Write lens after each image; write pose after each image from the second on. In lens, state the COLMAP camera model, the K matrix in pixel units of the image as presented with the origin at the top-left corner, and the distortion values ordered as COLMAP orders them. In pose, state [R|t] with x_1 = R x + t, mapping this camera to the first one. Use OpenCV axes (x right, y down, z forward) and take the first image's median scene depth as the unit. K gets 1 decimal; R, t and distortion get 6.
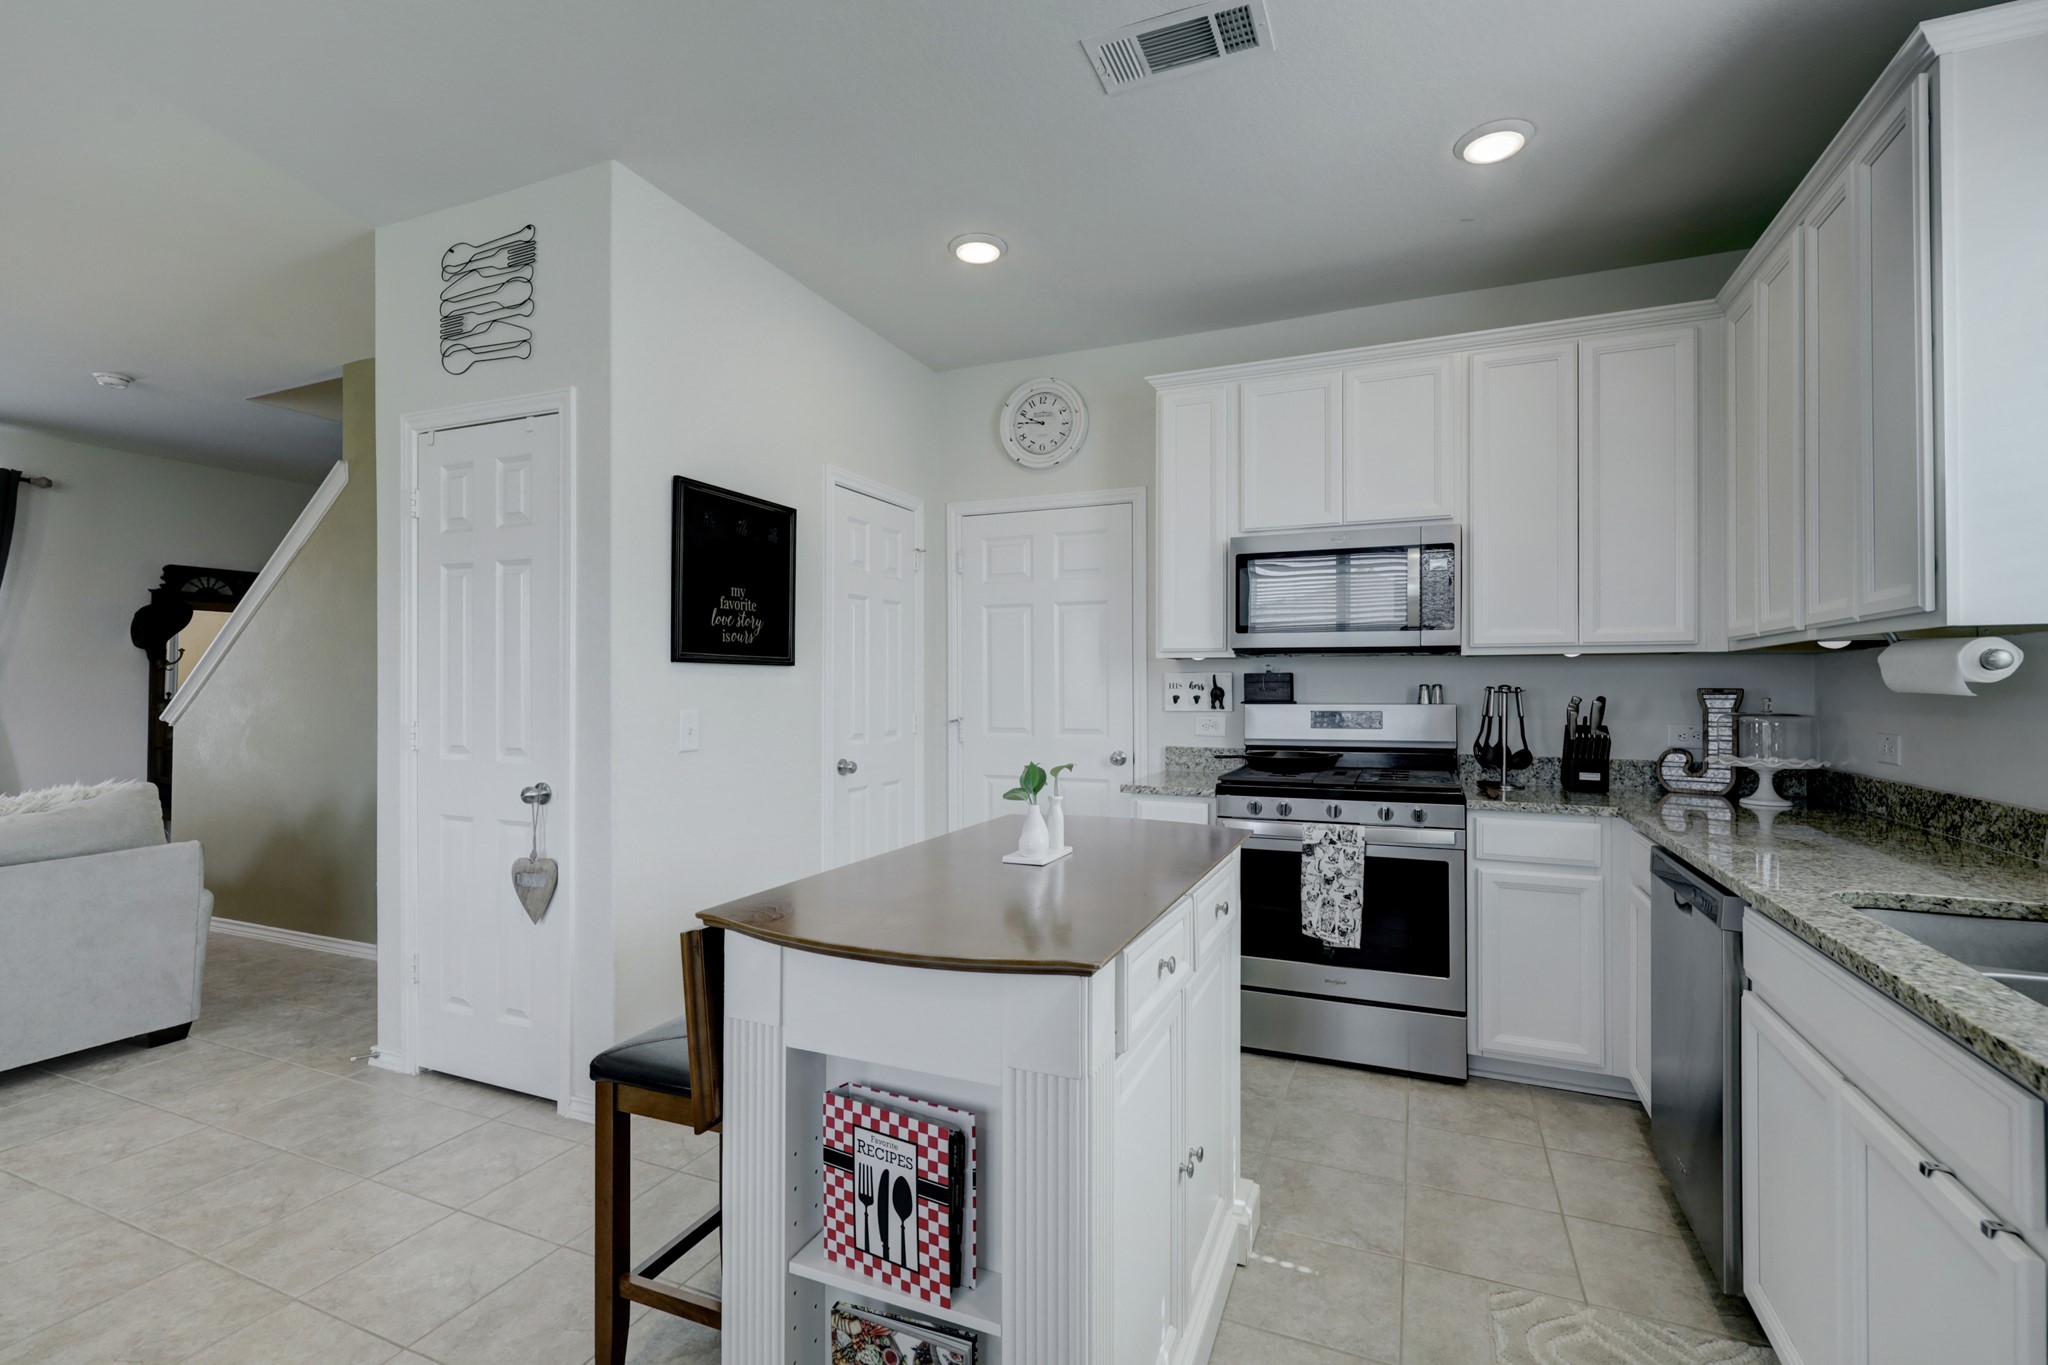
lens RADIAL K [[918.1, 0, 1024.0], [0, 918.1, 682.0], [0, 0, 1]] dist [-0.002868, 0.000331]
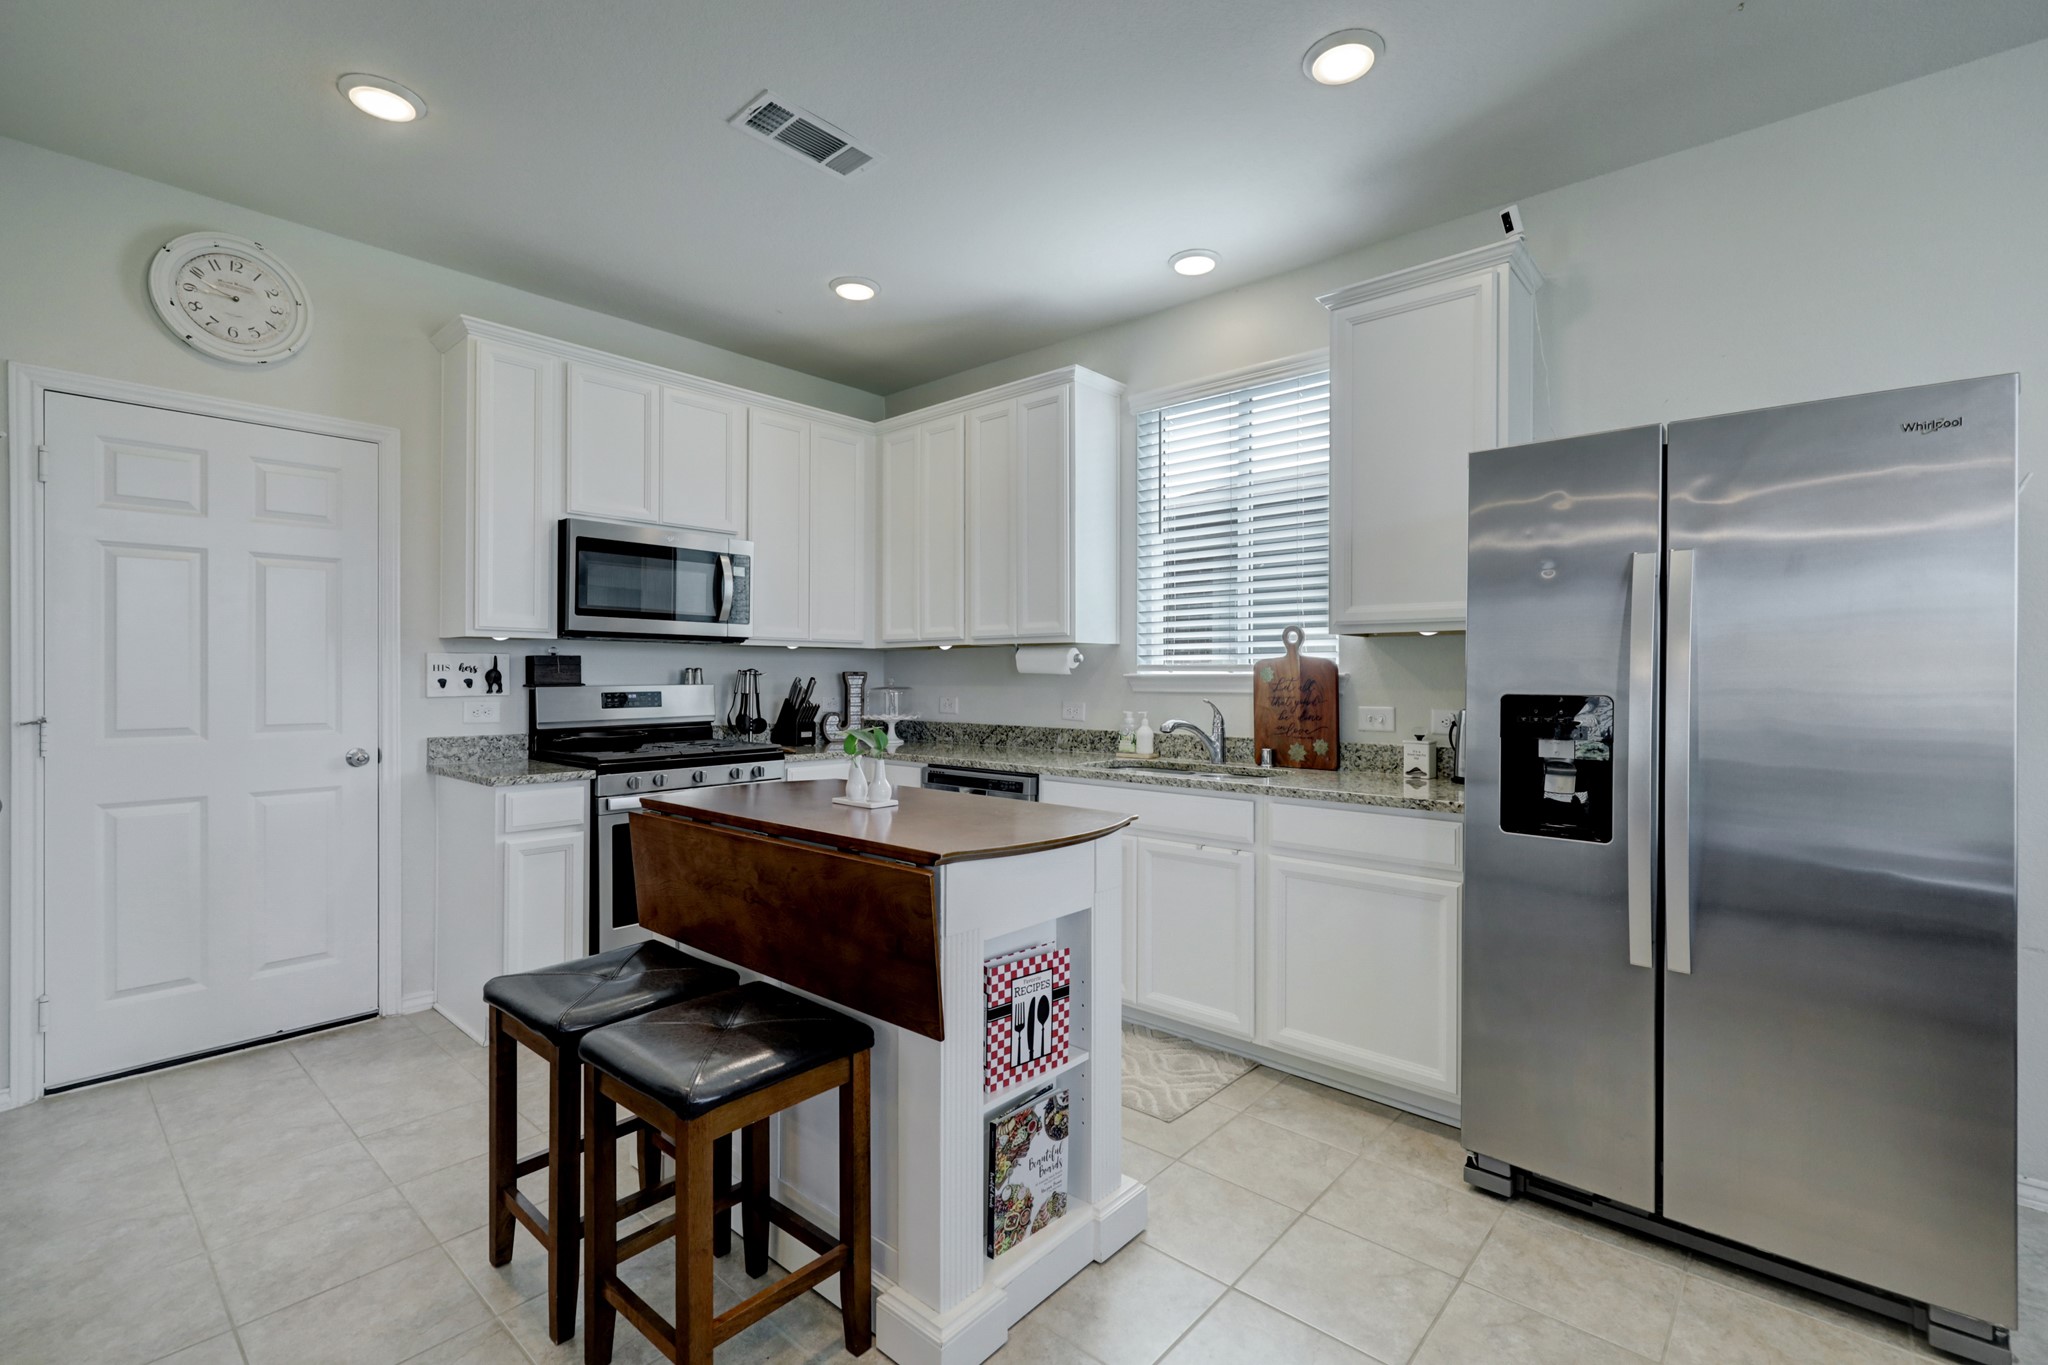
lens RADIAL K [[918.1, 0, 1075.8], [0, 918.1, 680.0], [0, 0, 1]] dist [-0.002868, 0.000331]
pose [[0.274588, -0.005293, 0.961547, -0.706711], [-0.006081, 0.999955, 0.007241, 0.008097], [-0.961543, -0.007835, 0.274544, 0.249839]]
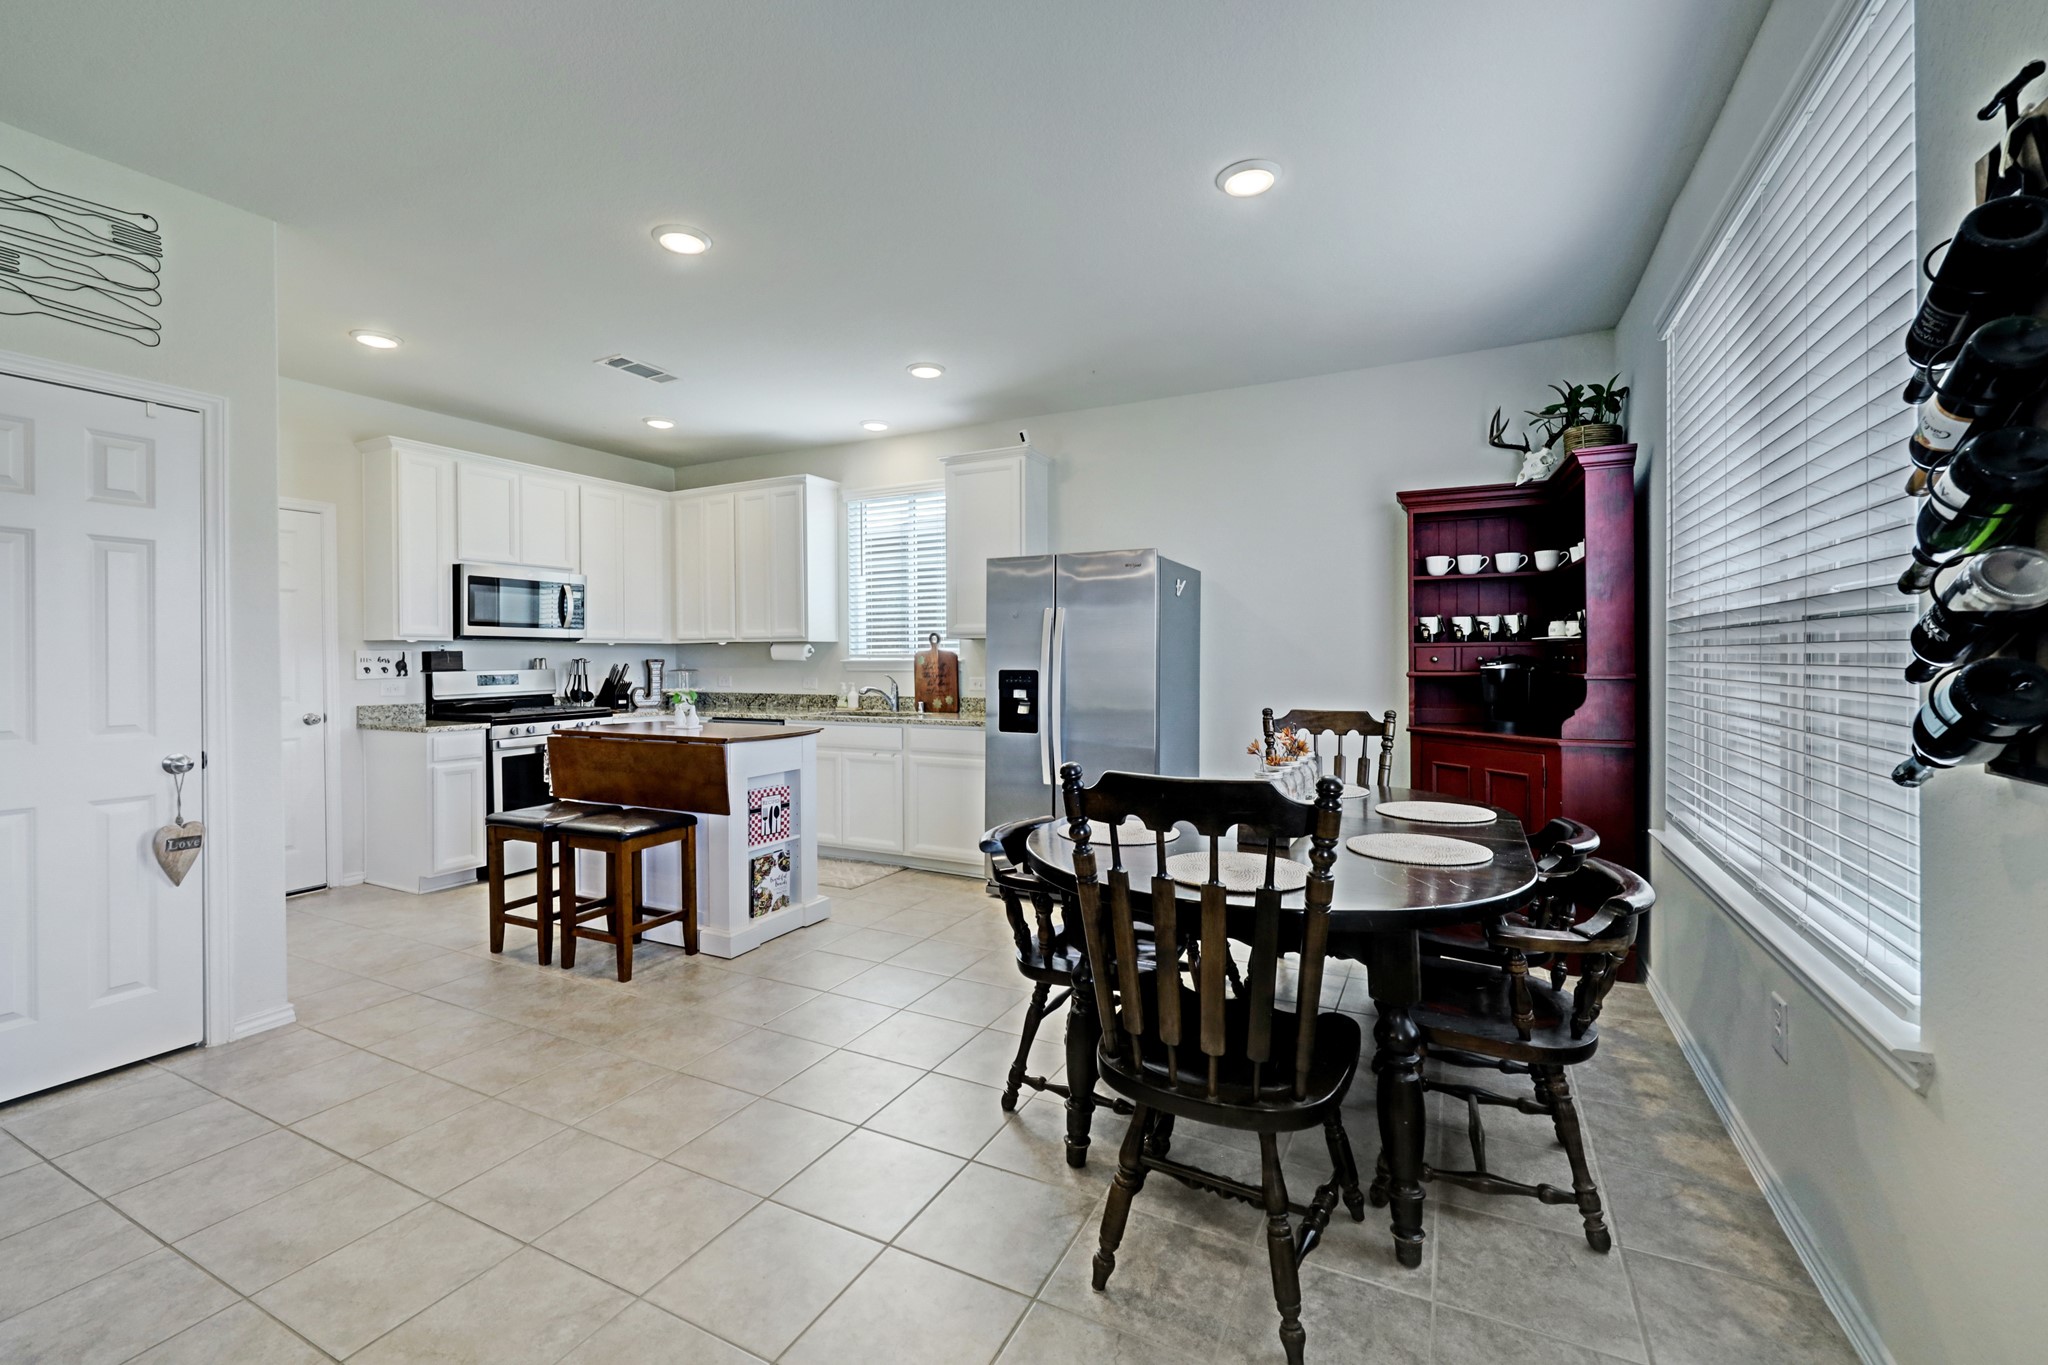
lens RADIAL K [[822.9, 0, 1084.3], [0, 822.9, 666.1], [0, 0, 1]] dist [-0.002780, -0.000358]
pose [[-0.003126, -0.012943, 0.999911, -1.428445], [0.000089, 0.999916, 0.012943, -0.003158], [-0.999995, 0.000129, -0.003125, -0.050441]]
